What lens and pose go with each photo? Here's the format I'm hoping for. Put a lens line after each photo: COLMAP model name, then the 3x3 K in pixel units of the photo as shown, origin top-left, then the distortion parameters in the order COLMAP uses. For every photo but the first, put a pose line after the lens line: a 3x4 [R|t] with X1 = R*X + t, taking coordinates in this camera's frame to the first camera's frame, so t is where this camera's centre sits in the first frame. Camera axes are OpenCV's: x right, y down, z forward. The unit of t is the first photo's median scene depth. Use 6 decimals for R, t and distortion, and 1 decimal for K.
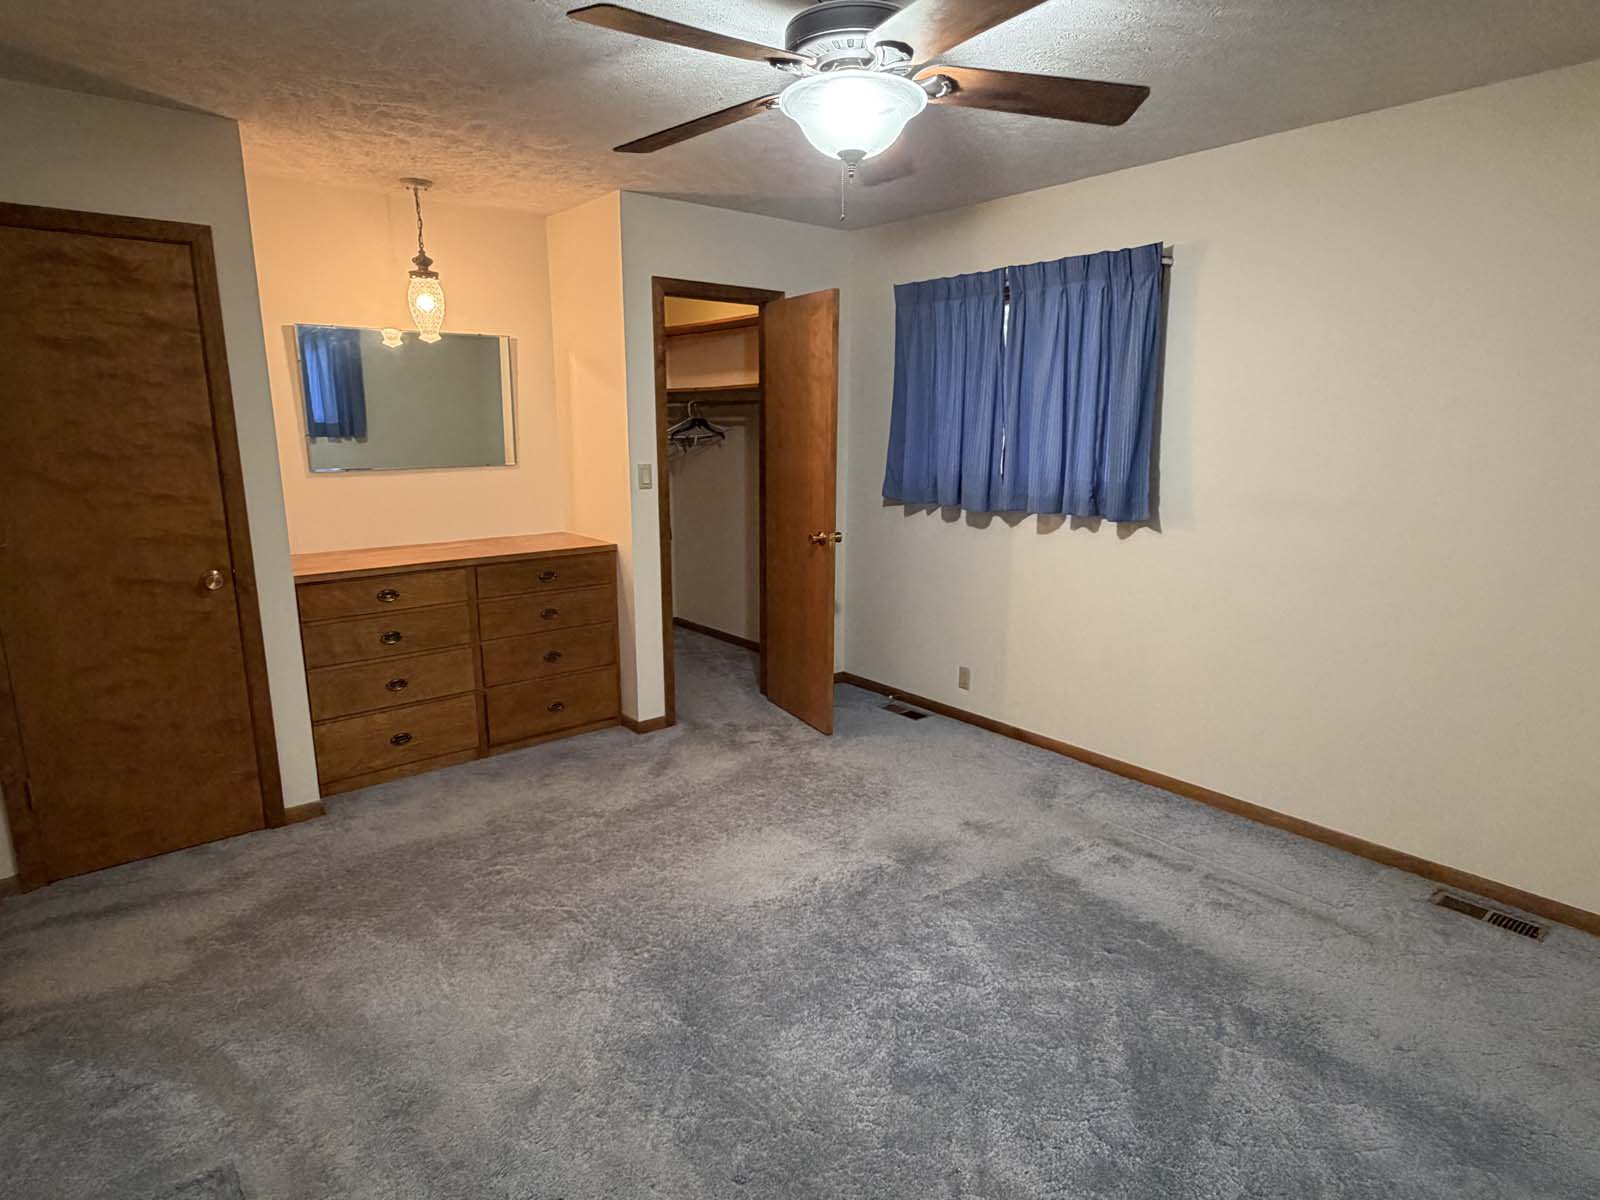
lens RADIAL K [[870.9, 0, 796.0], [0, 870.9, 598.9], [0, 0, 1]] dist [0.001226, -0.000757]
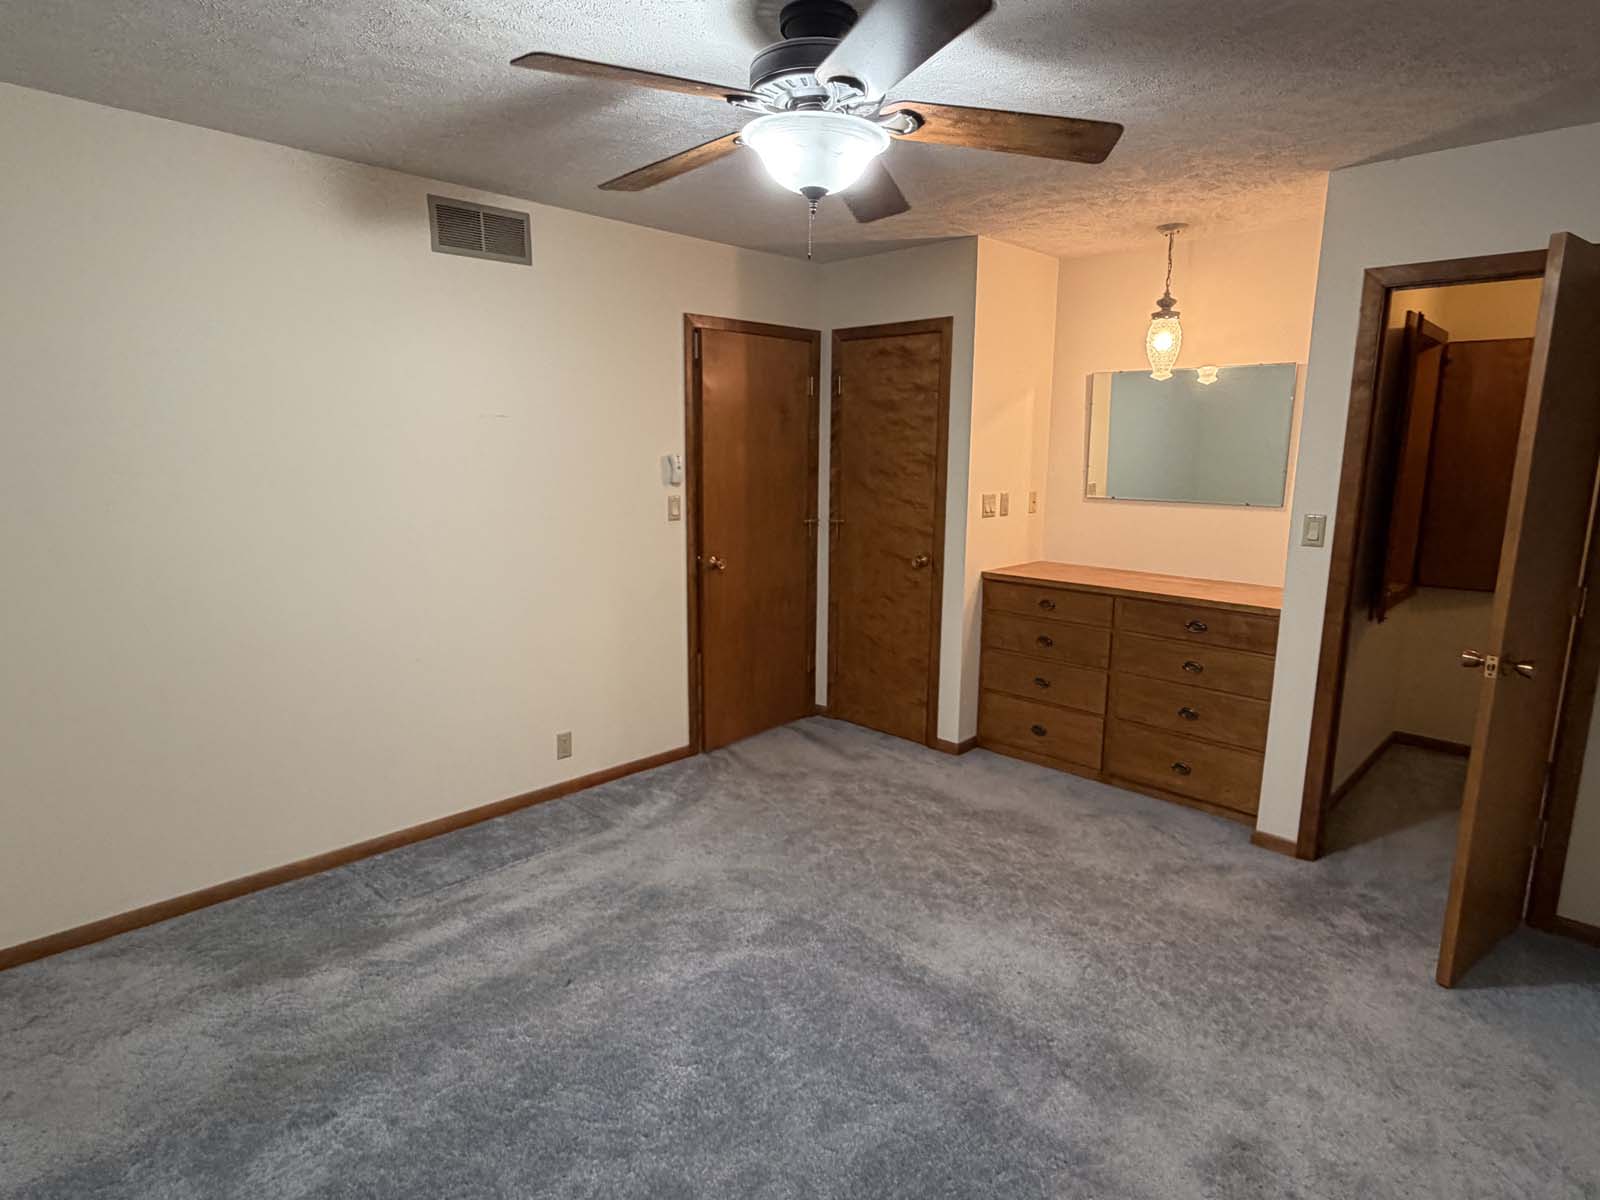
lens RADIAL K [[870.9, 0, 796.0], [0, 870.9, 598.9], [0, 0, 1]] dist [0.001226, -0.000757]
pose [[0.106176, 0.173444, -0.979104, 0.629051], [-0.212299, 0.965919, 0.148086, -0.112207], [0.971419, 0.192140, 0.139379, 0.520562]]
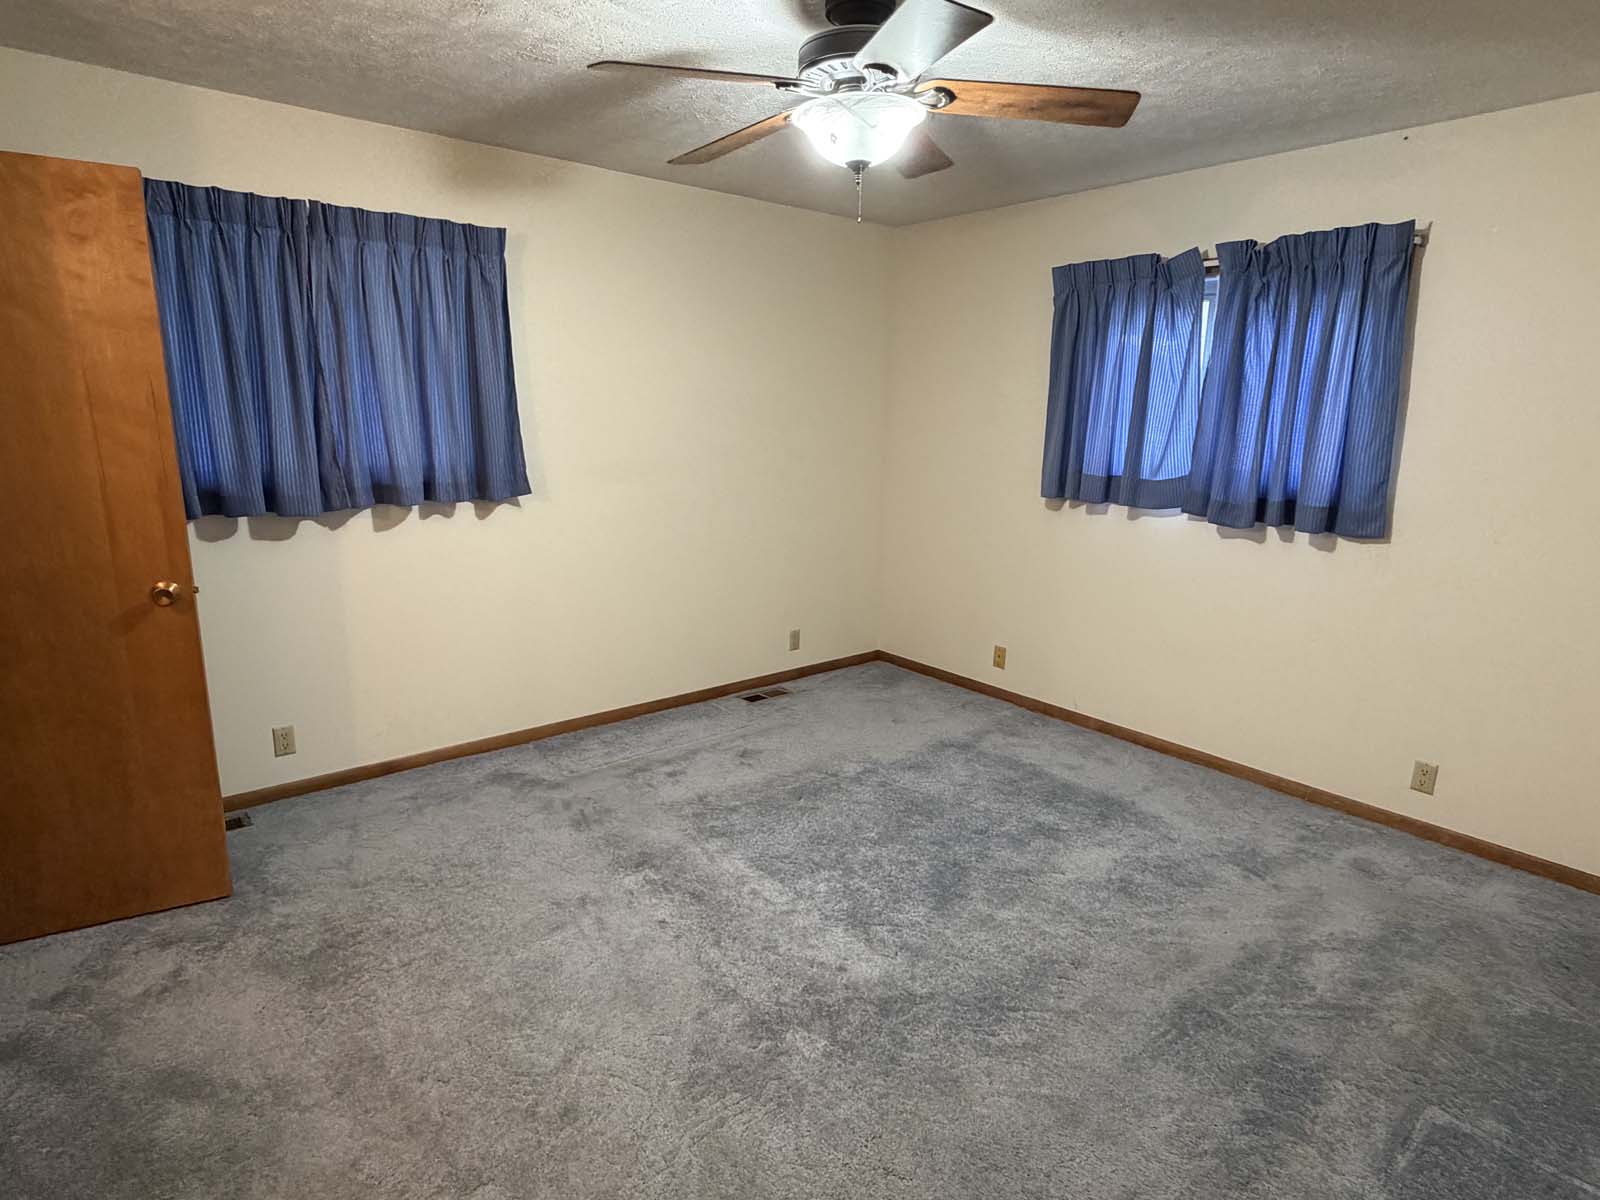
lens RADIAL K [[857.7, 0, 800.0], [0, 857.7, 600.0], [0, 0, 1]] dist [-0.001961, -0.000769]
pose [[0.013272, -0.218702, 0.975702, -0.614050], [0.190385, 0.958489, 0.212254, -0.122168], [-0.981620, 0.182942, 0.054358, 0.620237]]
